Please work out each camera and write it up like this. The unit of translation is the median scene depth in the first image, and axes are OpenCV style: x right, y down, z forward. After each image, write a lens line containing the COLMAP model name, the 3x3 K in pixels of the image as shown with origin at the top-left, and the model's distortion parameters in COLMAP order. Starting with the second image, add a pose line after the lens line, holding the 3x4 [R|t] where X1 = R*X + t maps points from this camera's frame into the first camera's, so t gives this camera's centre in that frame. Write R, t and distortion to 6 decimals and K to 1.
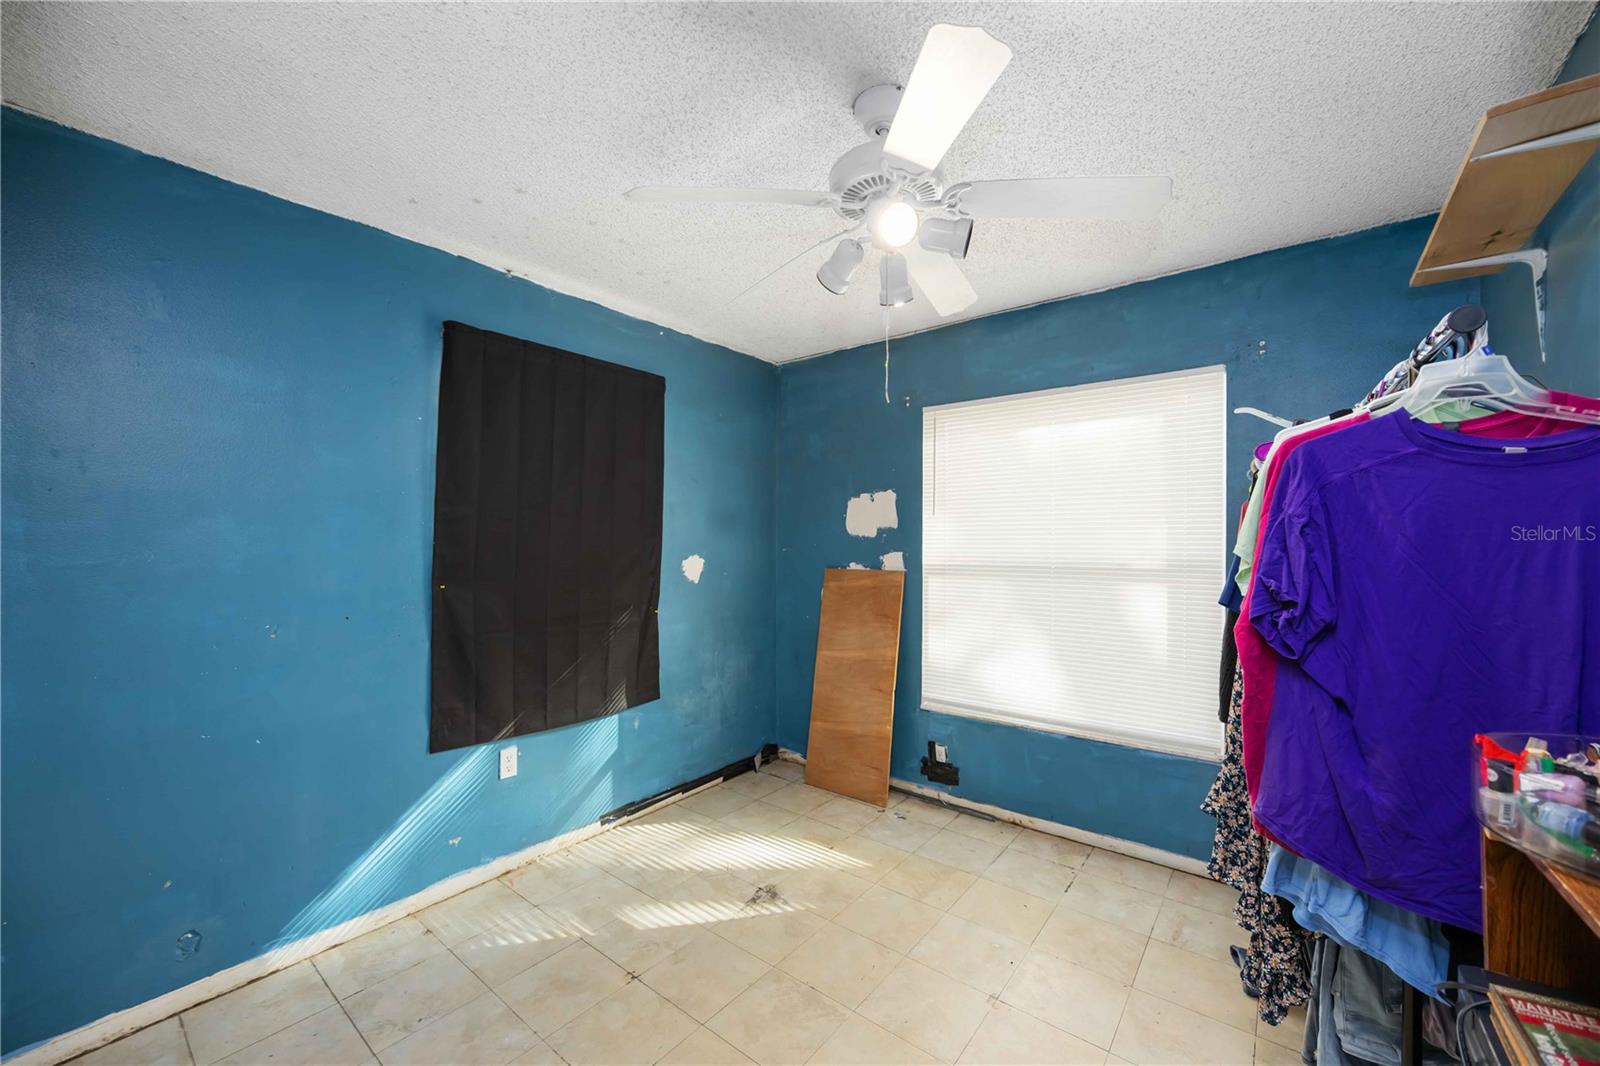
lens RADIAL K [[611.9, 0, 799.2], [0, 611.9, 542.7], [0, 0, 1]] dist [-0.004514, 0.000780]
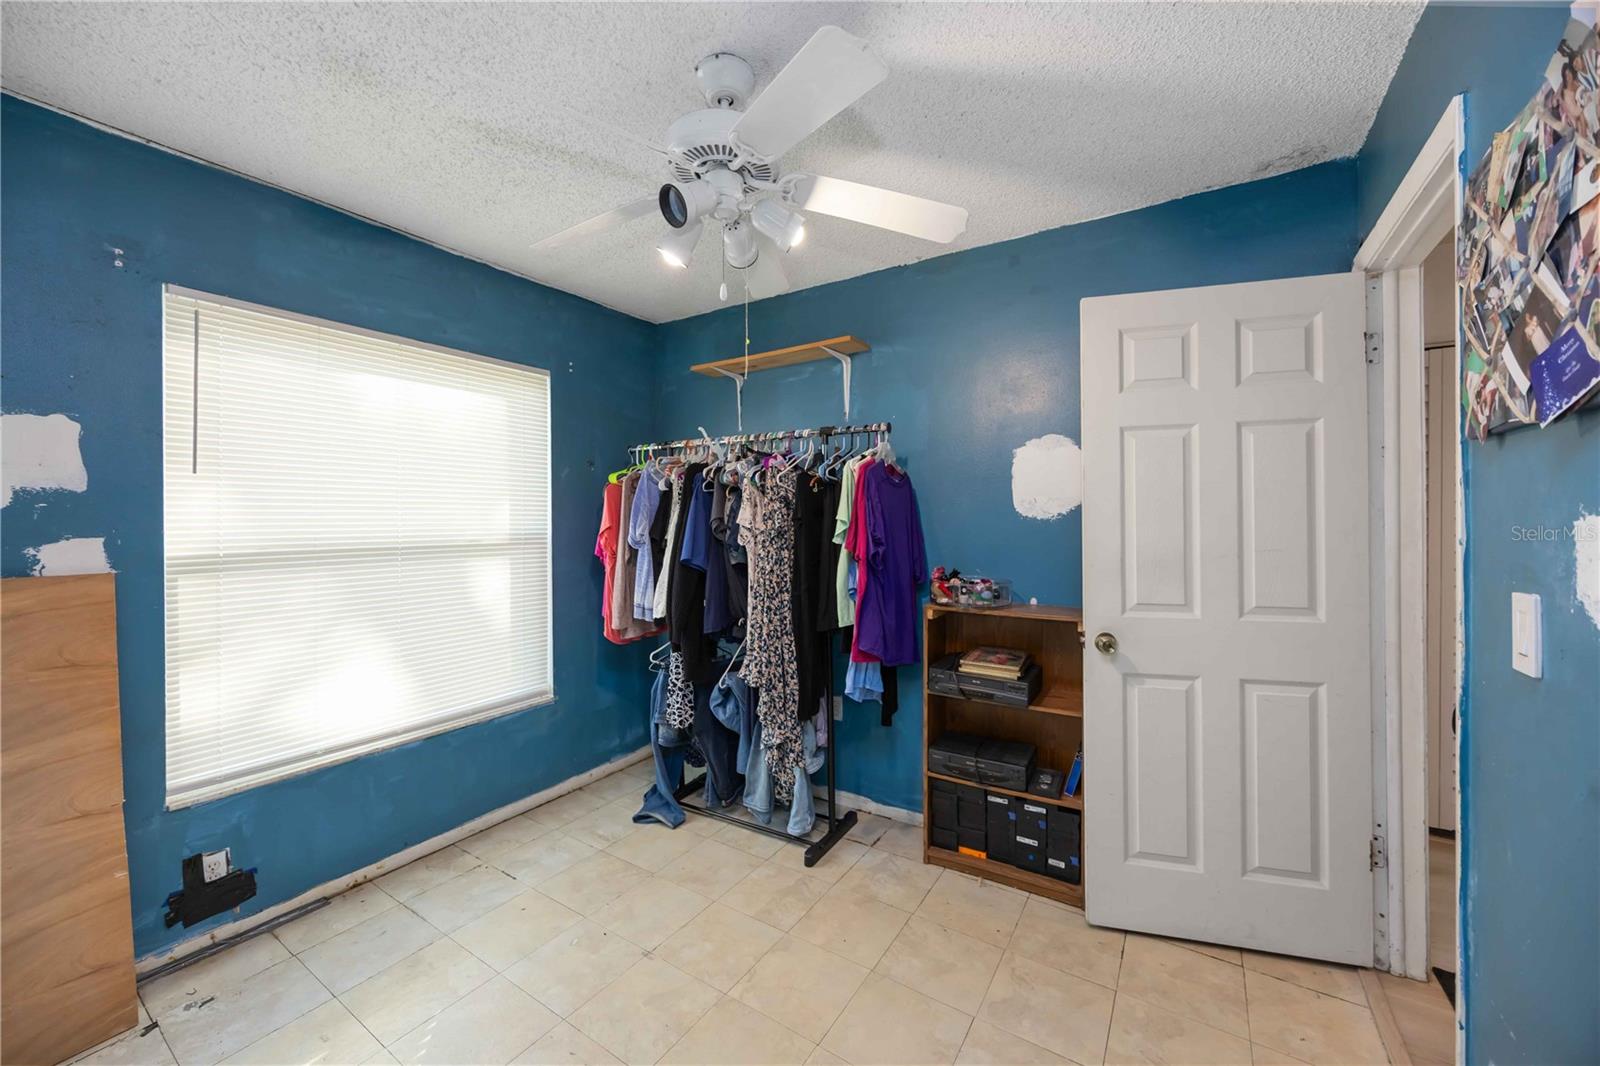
lens RADIAL K [[611.9, 0, 797.6], [0, 611.9, 517.3], [0, 0, 1]] dist [-0.004514, 0.000780]
pose [[-0.083395, 0.004221, 0.996508, -0.449883], [0.008815, 0.999955, -0.003498, 0.005575], [-0.996478, 0.008493, -0.083429, 0.500772]]
